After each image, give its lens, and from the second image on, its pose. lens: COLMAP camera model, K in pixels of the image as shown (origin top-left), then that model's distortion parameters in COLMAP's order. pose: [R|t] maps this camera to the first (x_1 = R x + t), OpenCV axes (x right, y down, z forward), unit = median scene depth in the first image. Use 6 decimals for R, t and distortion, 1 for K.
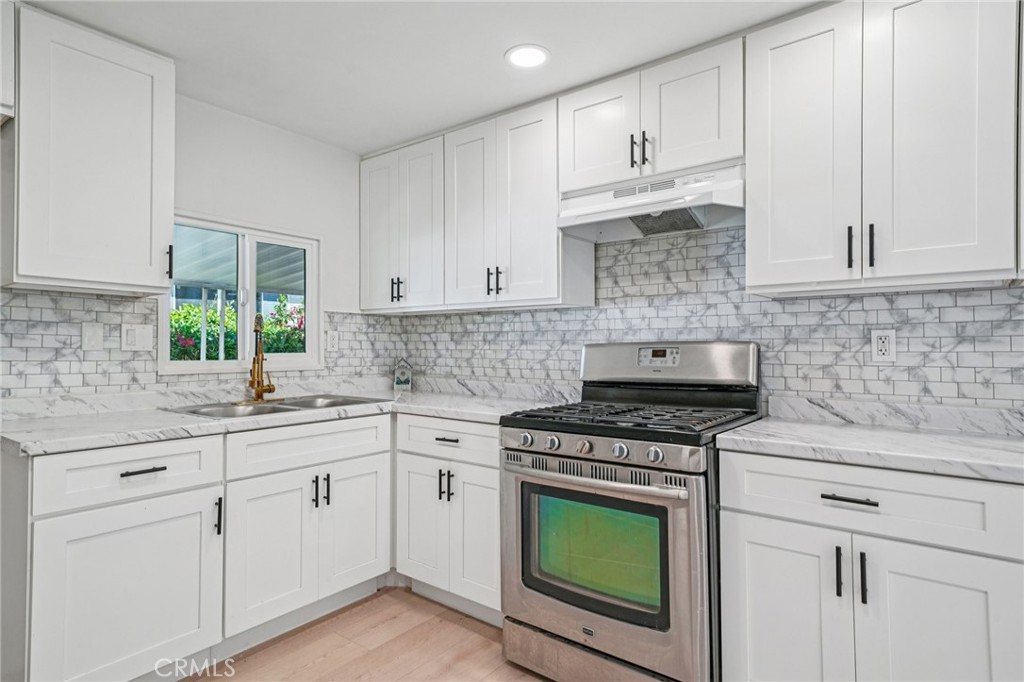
lens RADIAL K [[573.4, 0, 512.0], [0, 573.4, 341.0], [0, 0, 1]] dist [0.030745, 0.000200]
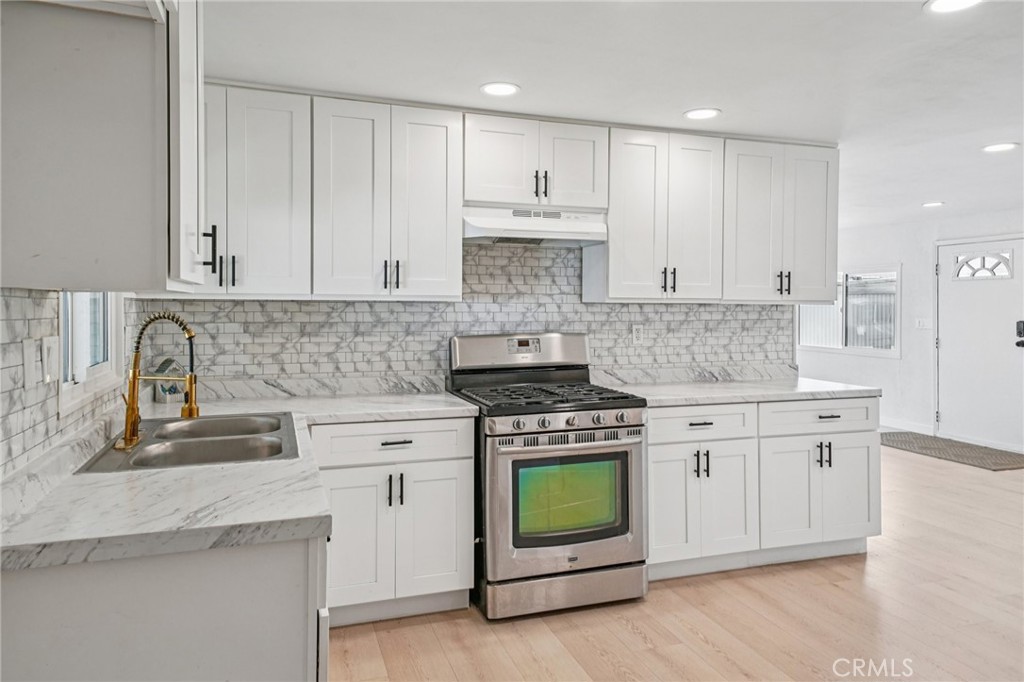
lens RADIAL K [[700.3, 0, 510.3], [0, 700.3, 310.0], [0, 0, 1]] dist [0.053214, 0.000496]
pose [[0.528483, 0.006895, 0.848916, -1.010611], [-0.006789, 0.999969, -0.003895, -0.041636], [-0.848917, -0.003705, 0.528513, 0.215303]]
